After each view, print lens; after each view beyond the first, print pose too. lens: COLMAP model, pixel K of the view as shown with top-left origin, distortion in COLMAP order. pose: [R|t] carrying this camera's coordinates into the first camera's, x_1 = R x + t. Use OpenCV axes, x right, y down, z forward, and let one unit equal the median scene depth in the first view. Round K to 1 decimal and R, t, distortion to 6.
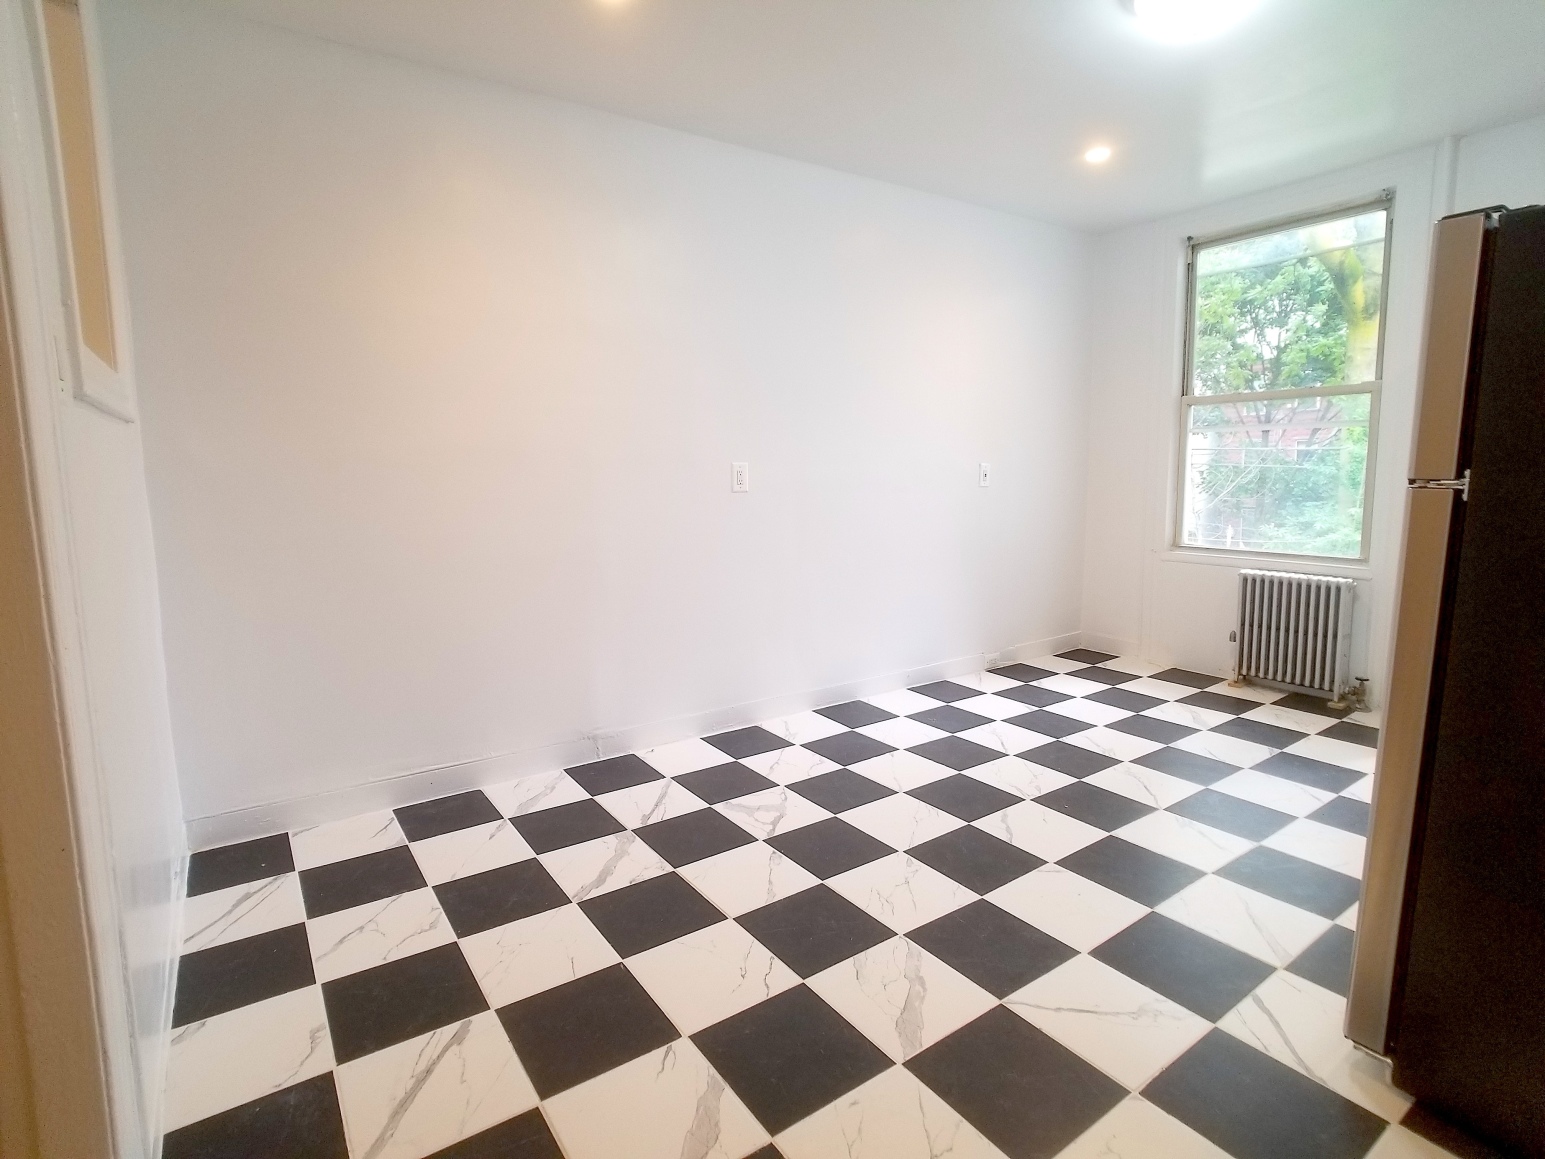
lens RADIAL K [[779.3, 0, 763.4], [0, 779.3, 565.4], [0, 0, 1]] dist [-0.008583, -0.000555]
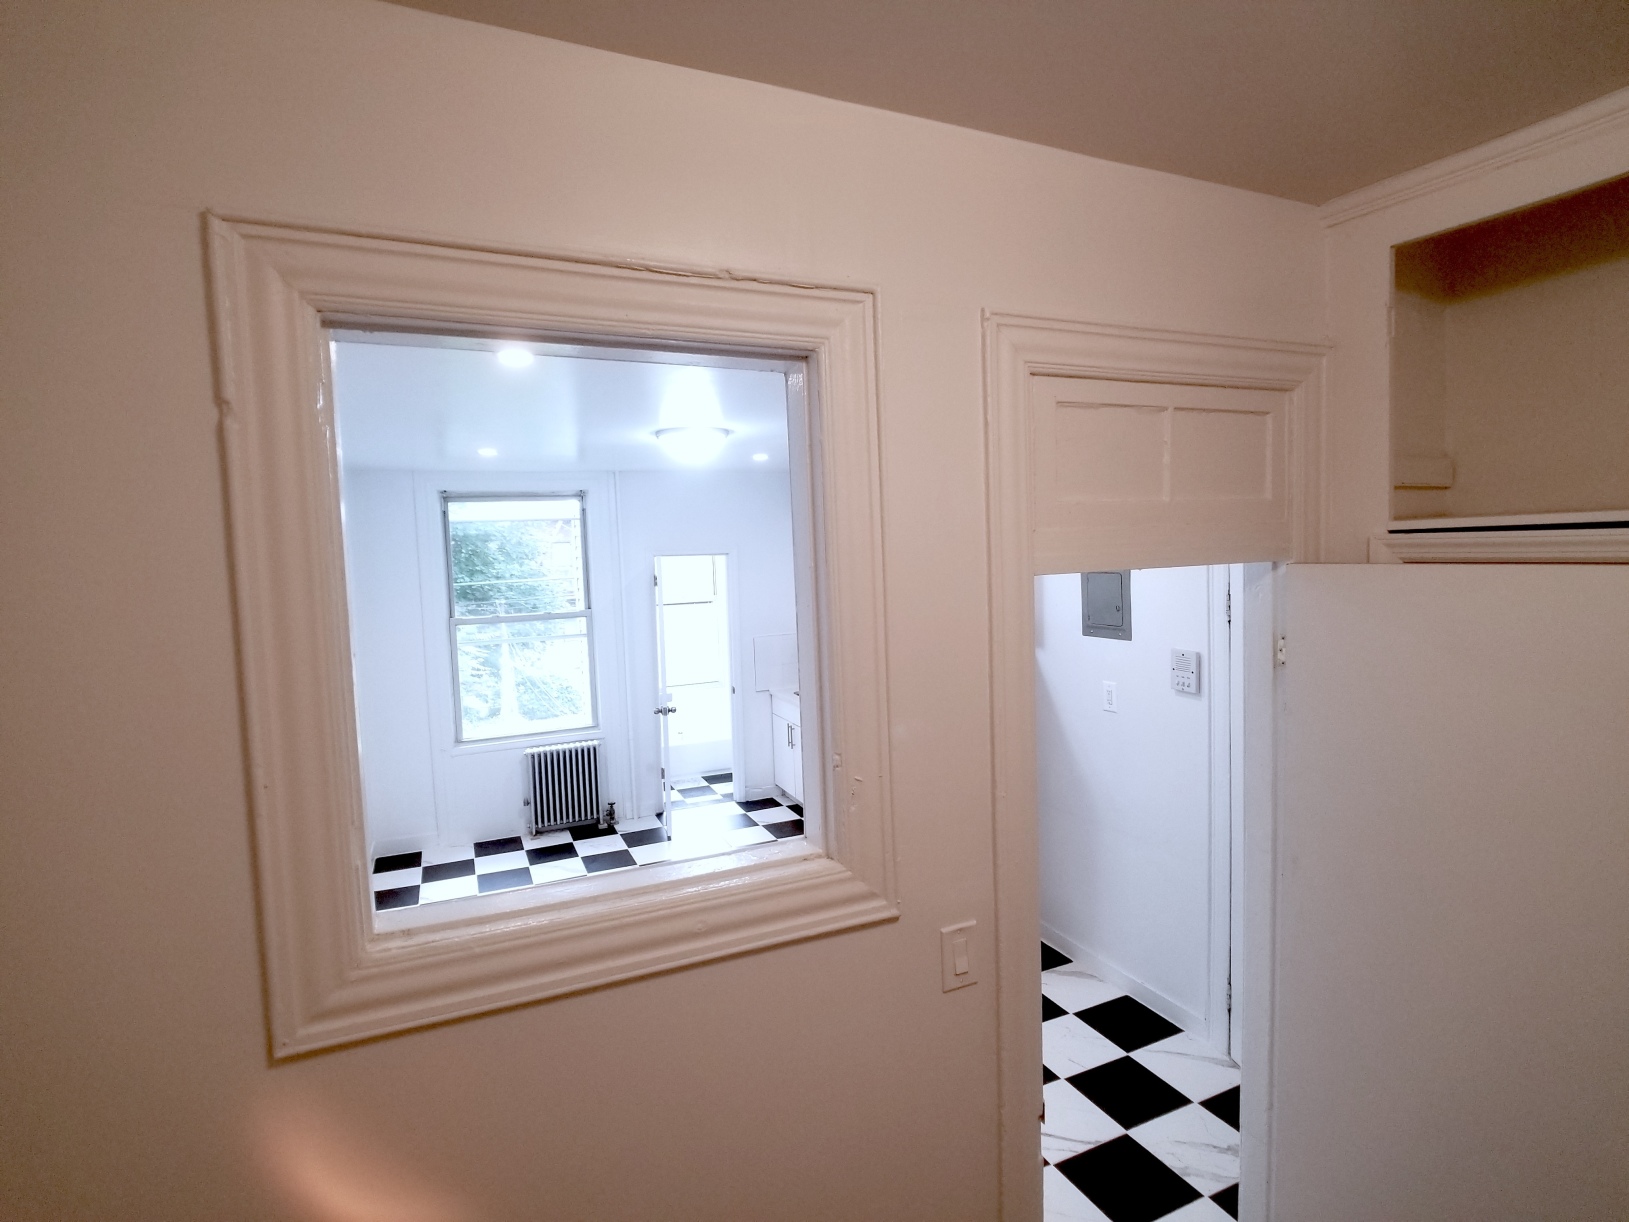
lens RADIAL K [[821.7, 0, 800.1], [0, 821.7, 599.8], [0, 0, 1]] dist [-0.008583, -0.000555]
pose [[0.196563, -0.054316, 0.978986, -0.701040], [0.158137, 0.987149, 0.023018, -0.224382], [-0.967655, 0.150289, 0.202626, 0.257664]]
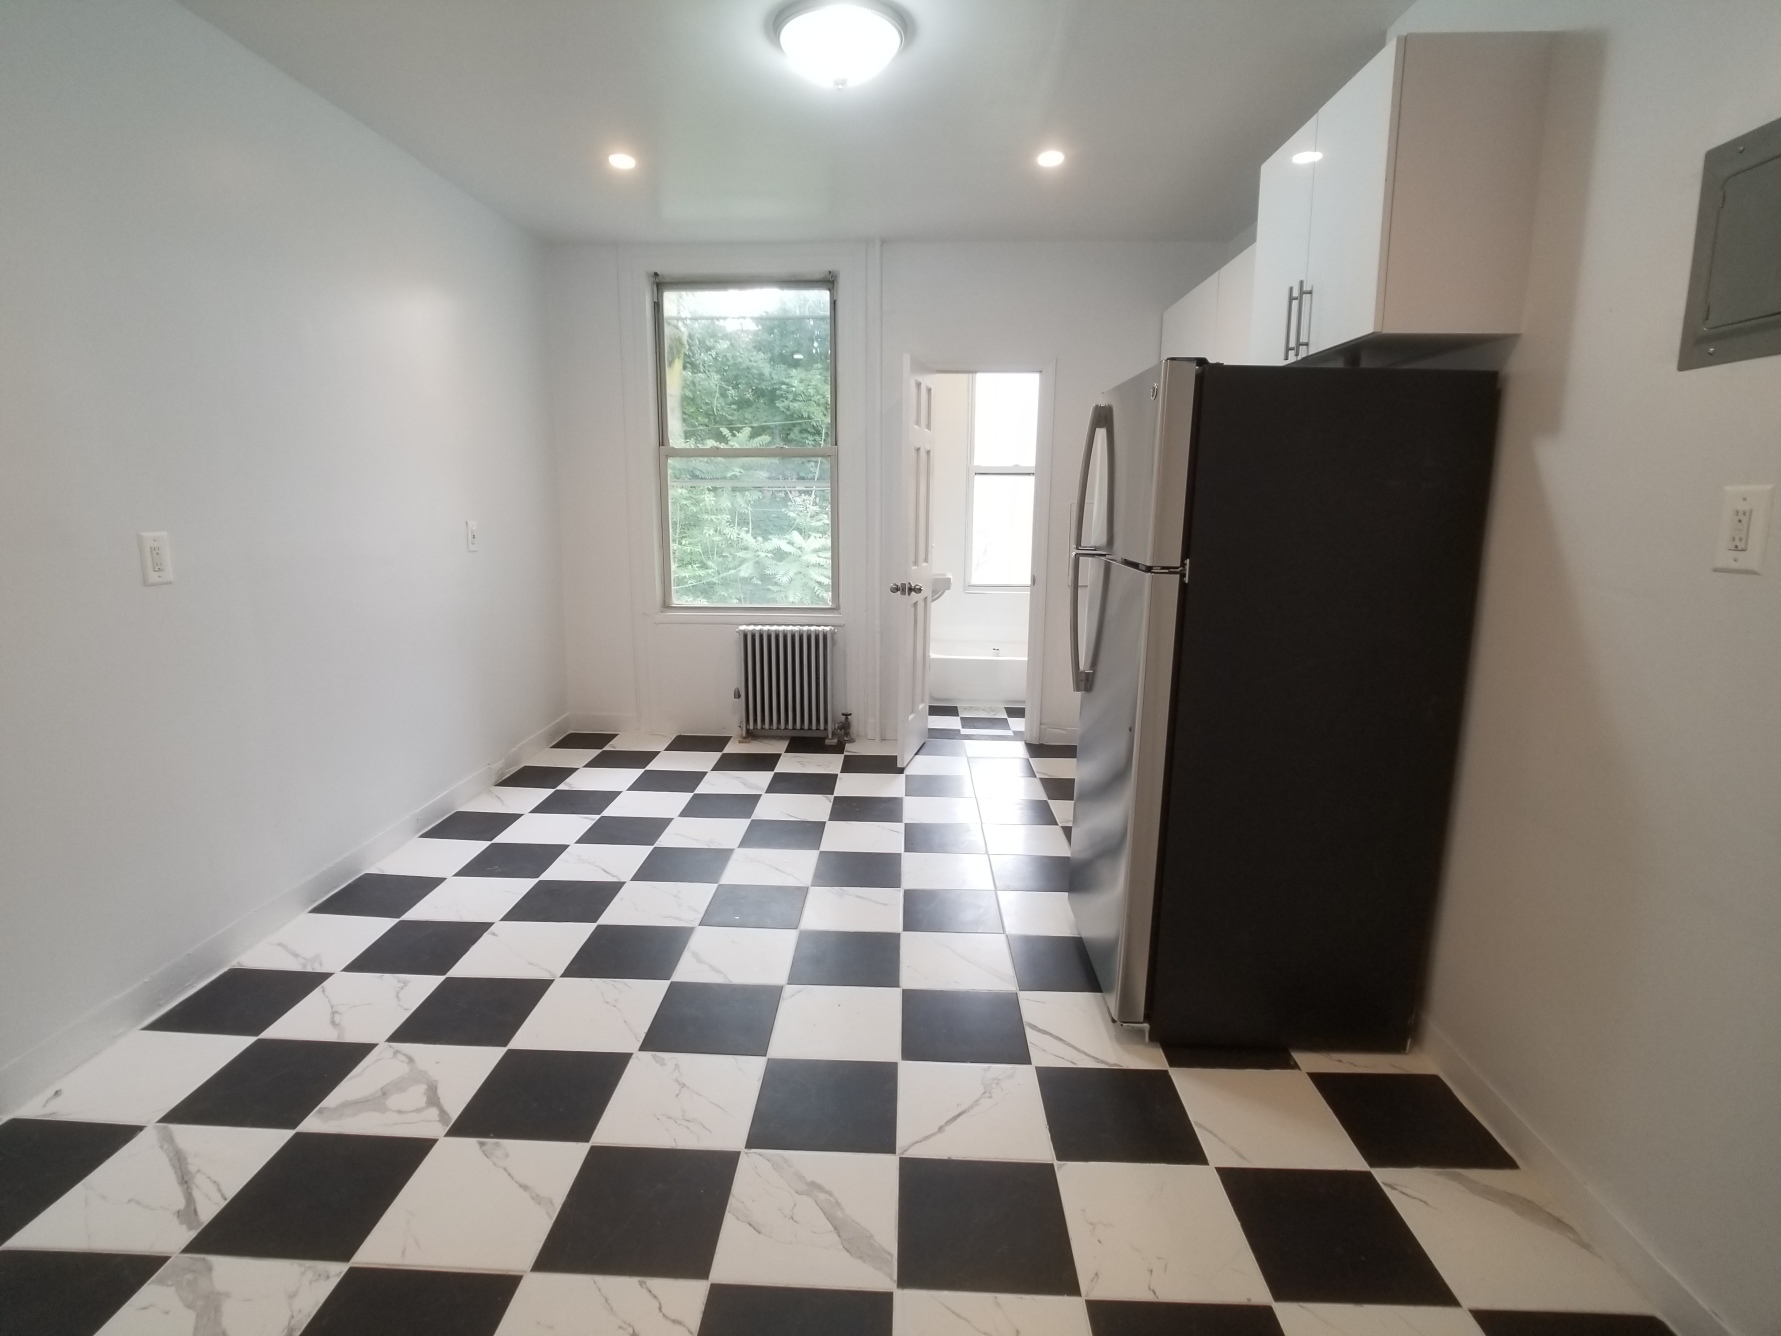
lens RADIAL K [[898.4, 0, 862.4], [0, 898.4, 648.4], [0, 0, 1]] dist [-0.008583, -0.000555]
pose [[0.608874, -0.118694, 0.784337, -0.219340], [0.088356, 0.992738, 0.081641, -0.051702], [-0.788331, 0.019592, 0.614940, 0.181161]]
